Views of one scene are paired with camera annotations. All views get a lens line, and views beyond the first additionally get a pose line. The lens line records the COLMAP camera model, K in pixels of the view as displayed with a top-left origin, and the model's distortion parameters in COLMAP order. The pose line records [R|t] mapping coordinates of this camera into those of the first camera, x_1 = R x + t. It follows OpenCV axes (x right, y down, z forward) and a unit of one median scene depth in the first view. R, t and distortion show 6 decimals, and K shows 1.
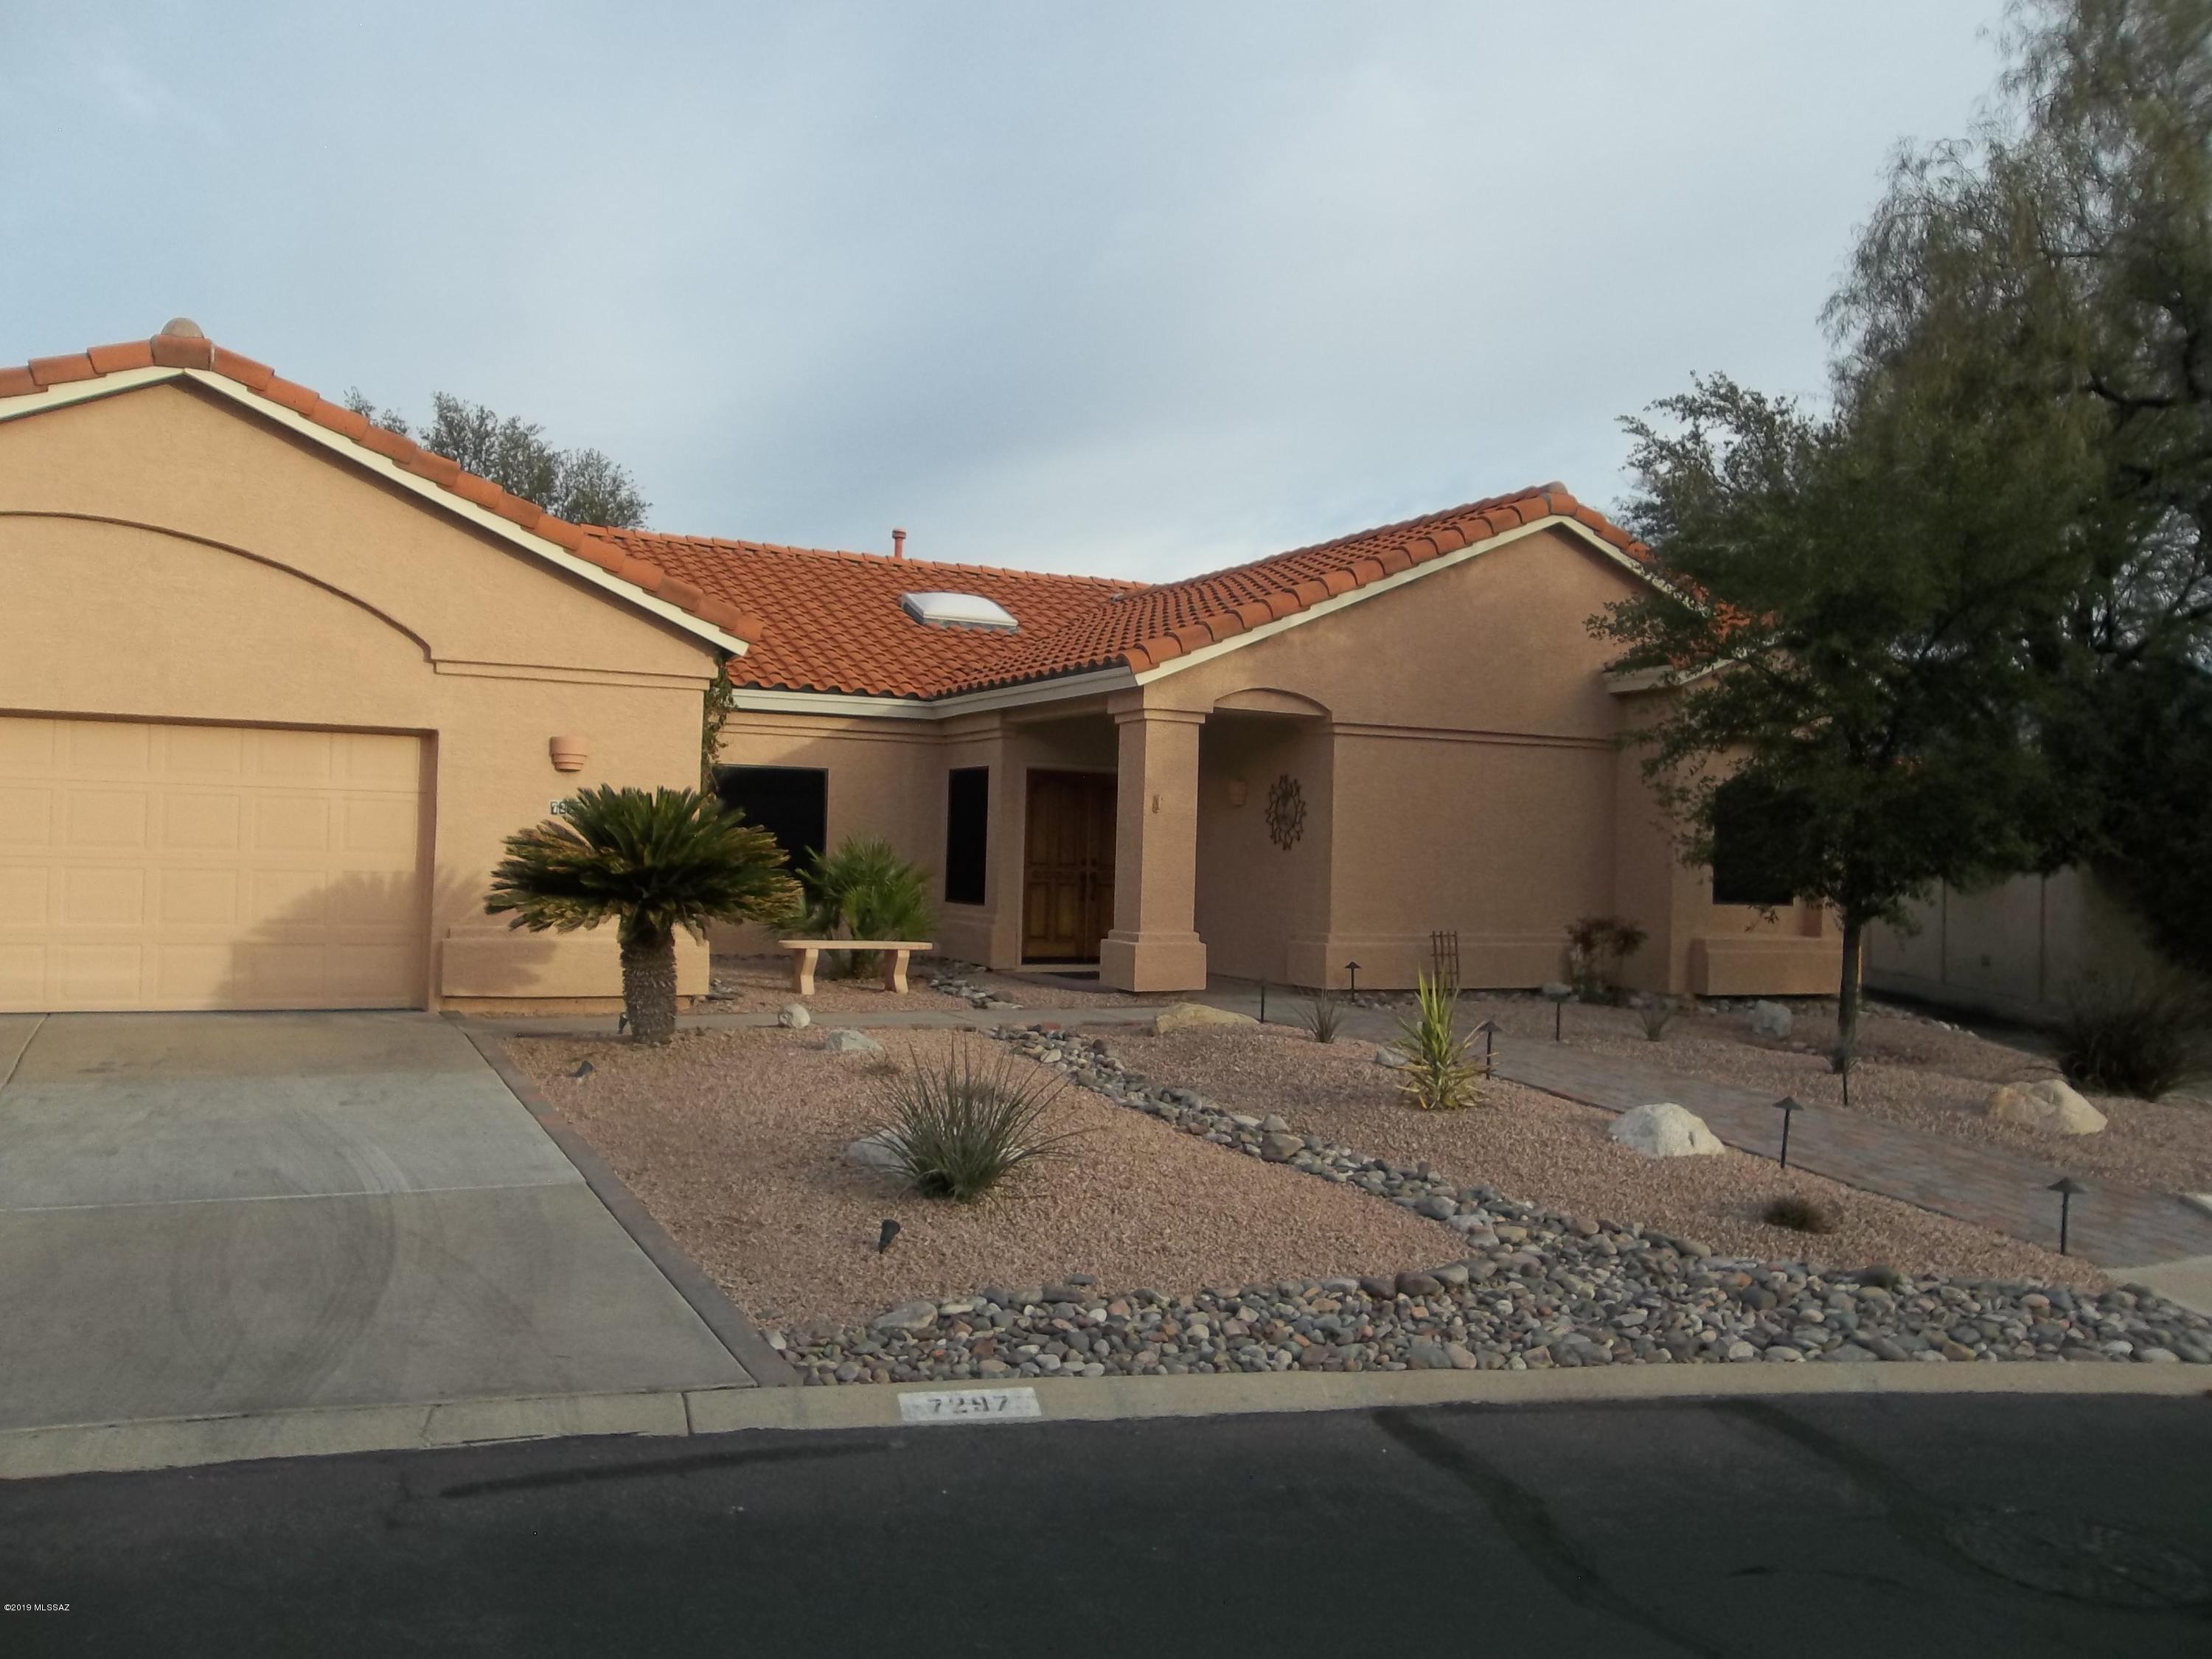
lens RADIAL K [[1818.1, 0, 1106.0], [0, 1818.1, 829.5], [0, 0, 1]] dist [0.016000, -0.041594]
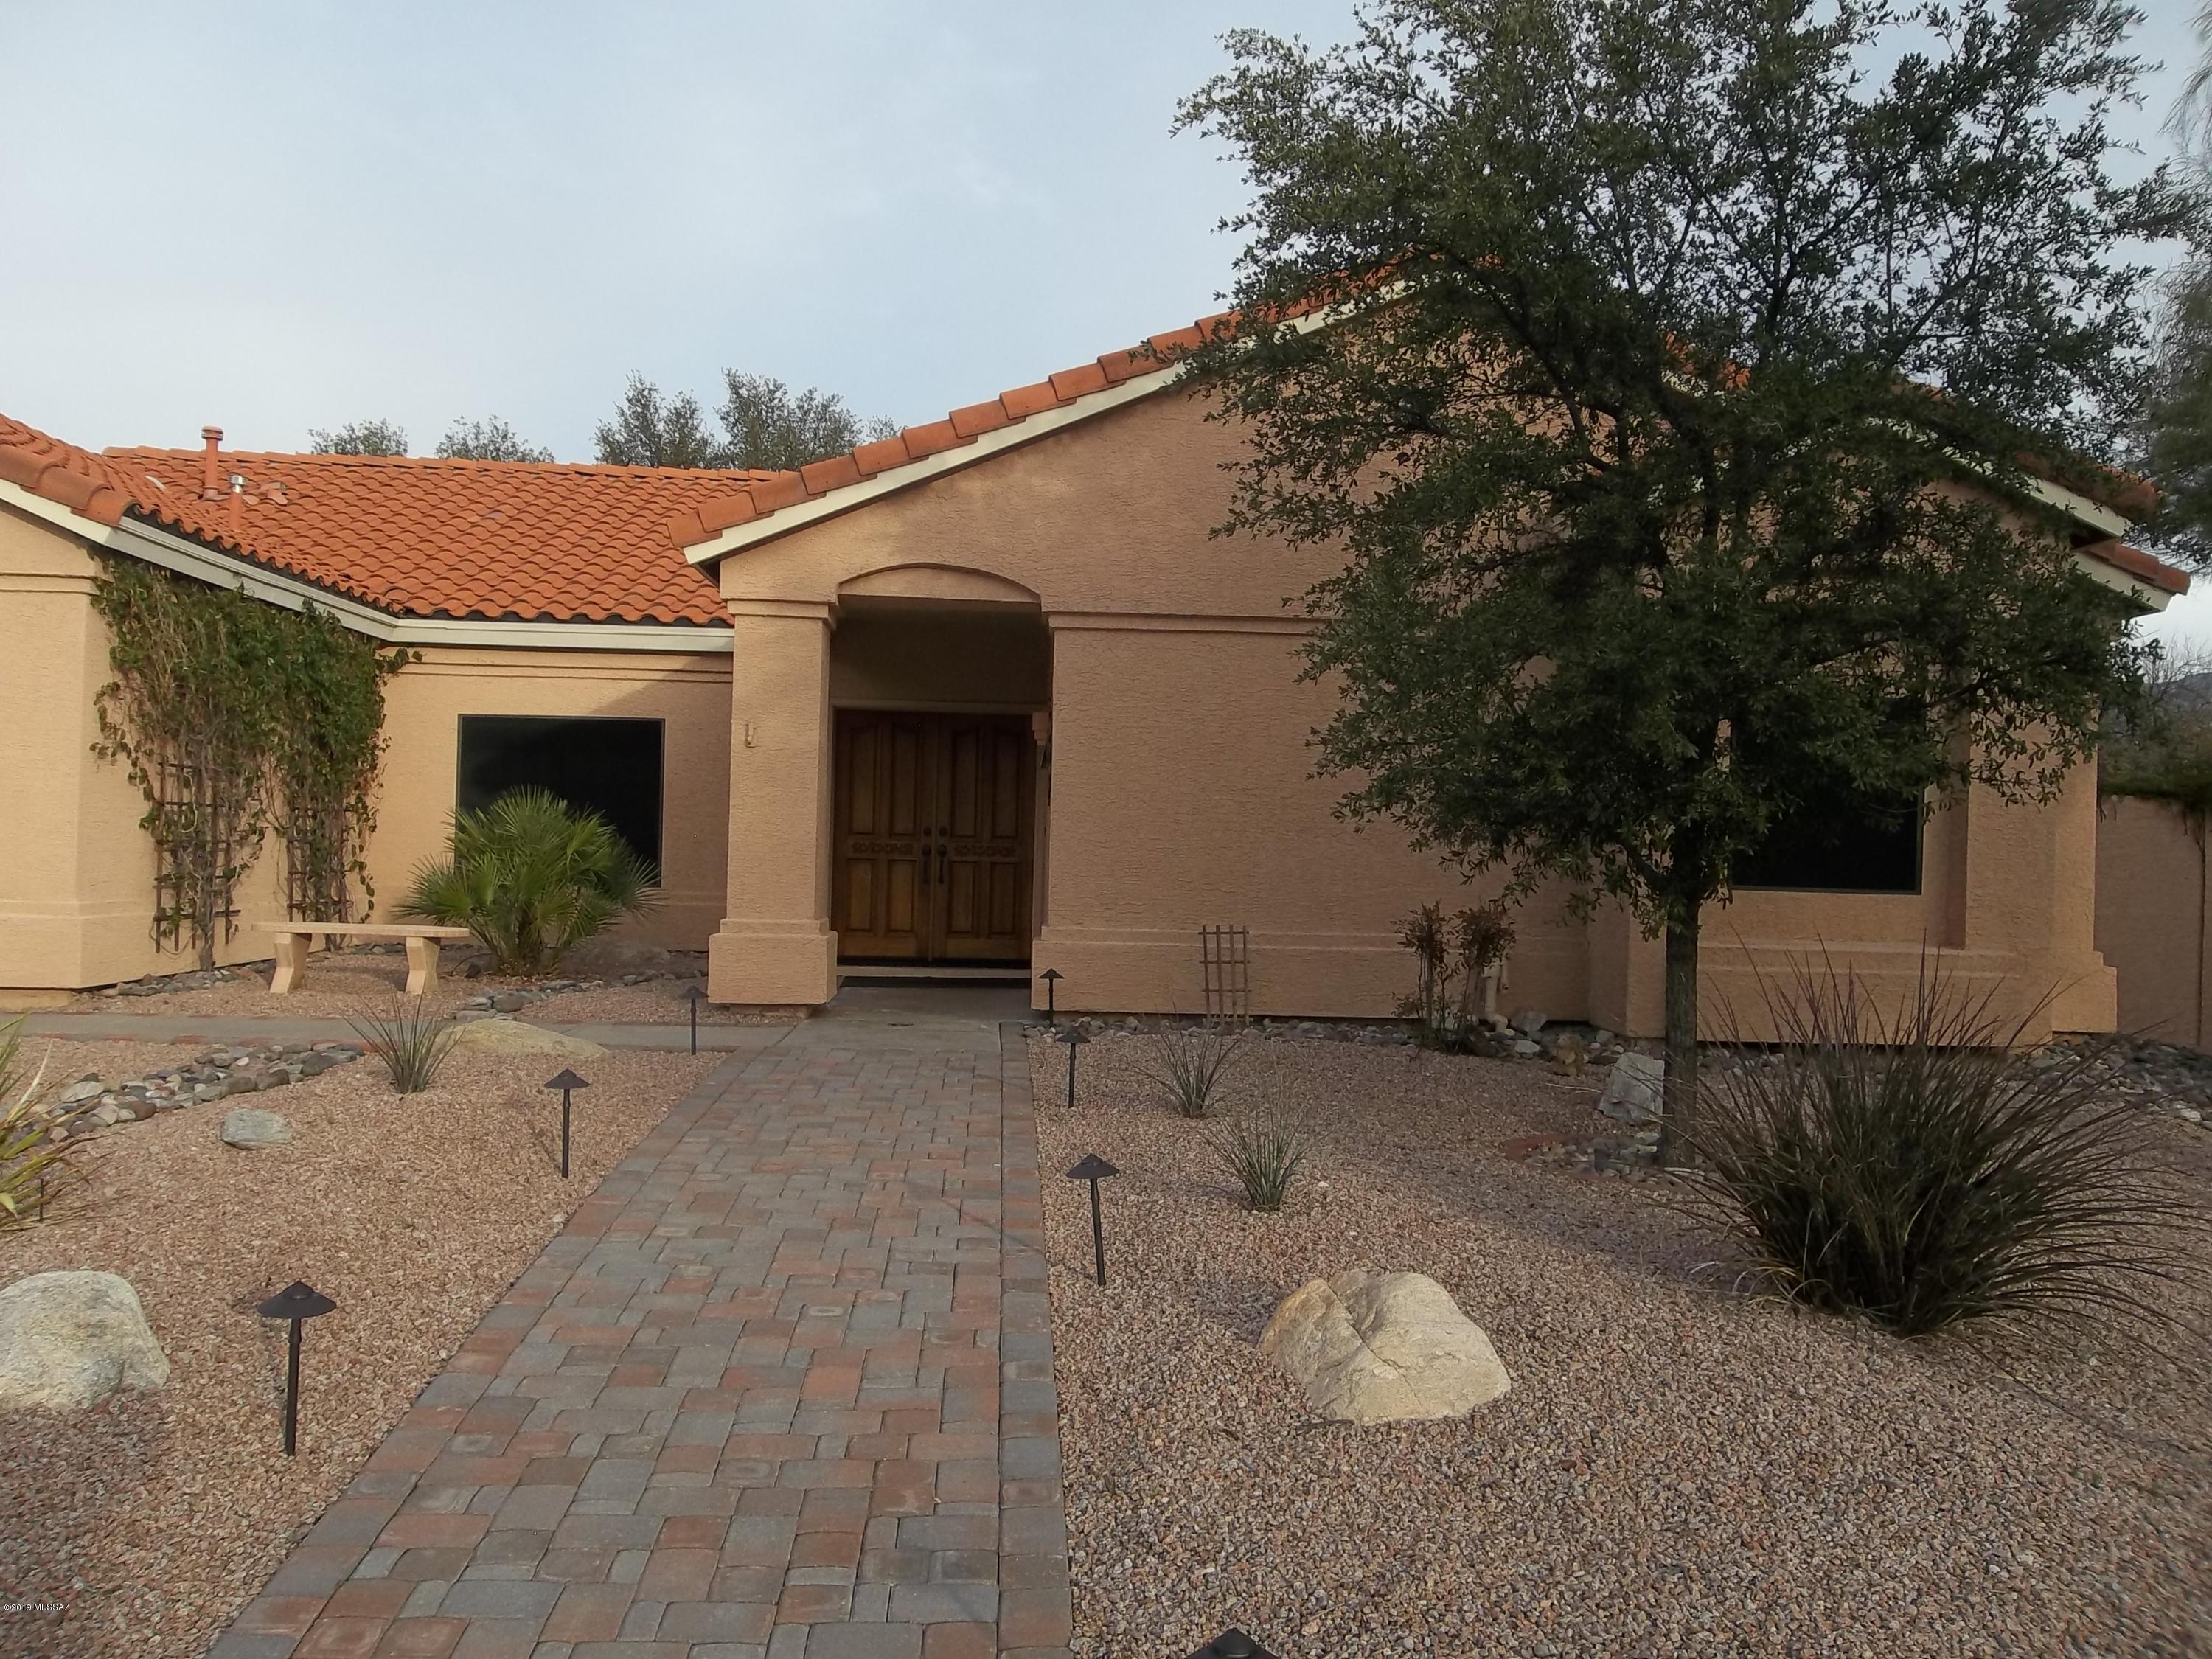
lens RADIAL K [[1818.1, 0, 1106.0], [0, 1818.1, 829.5], [0, 0, 1]] dist [0.016000, -0.041594]
pose [[0.914335, -0.006197, -0.404911, 0.414975], [0.003281, 0.999963, -0.007895, 0.026823], [0.404945, 0.005890, 0.914322, 0.395237]]
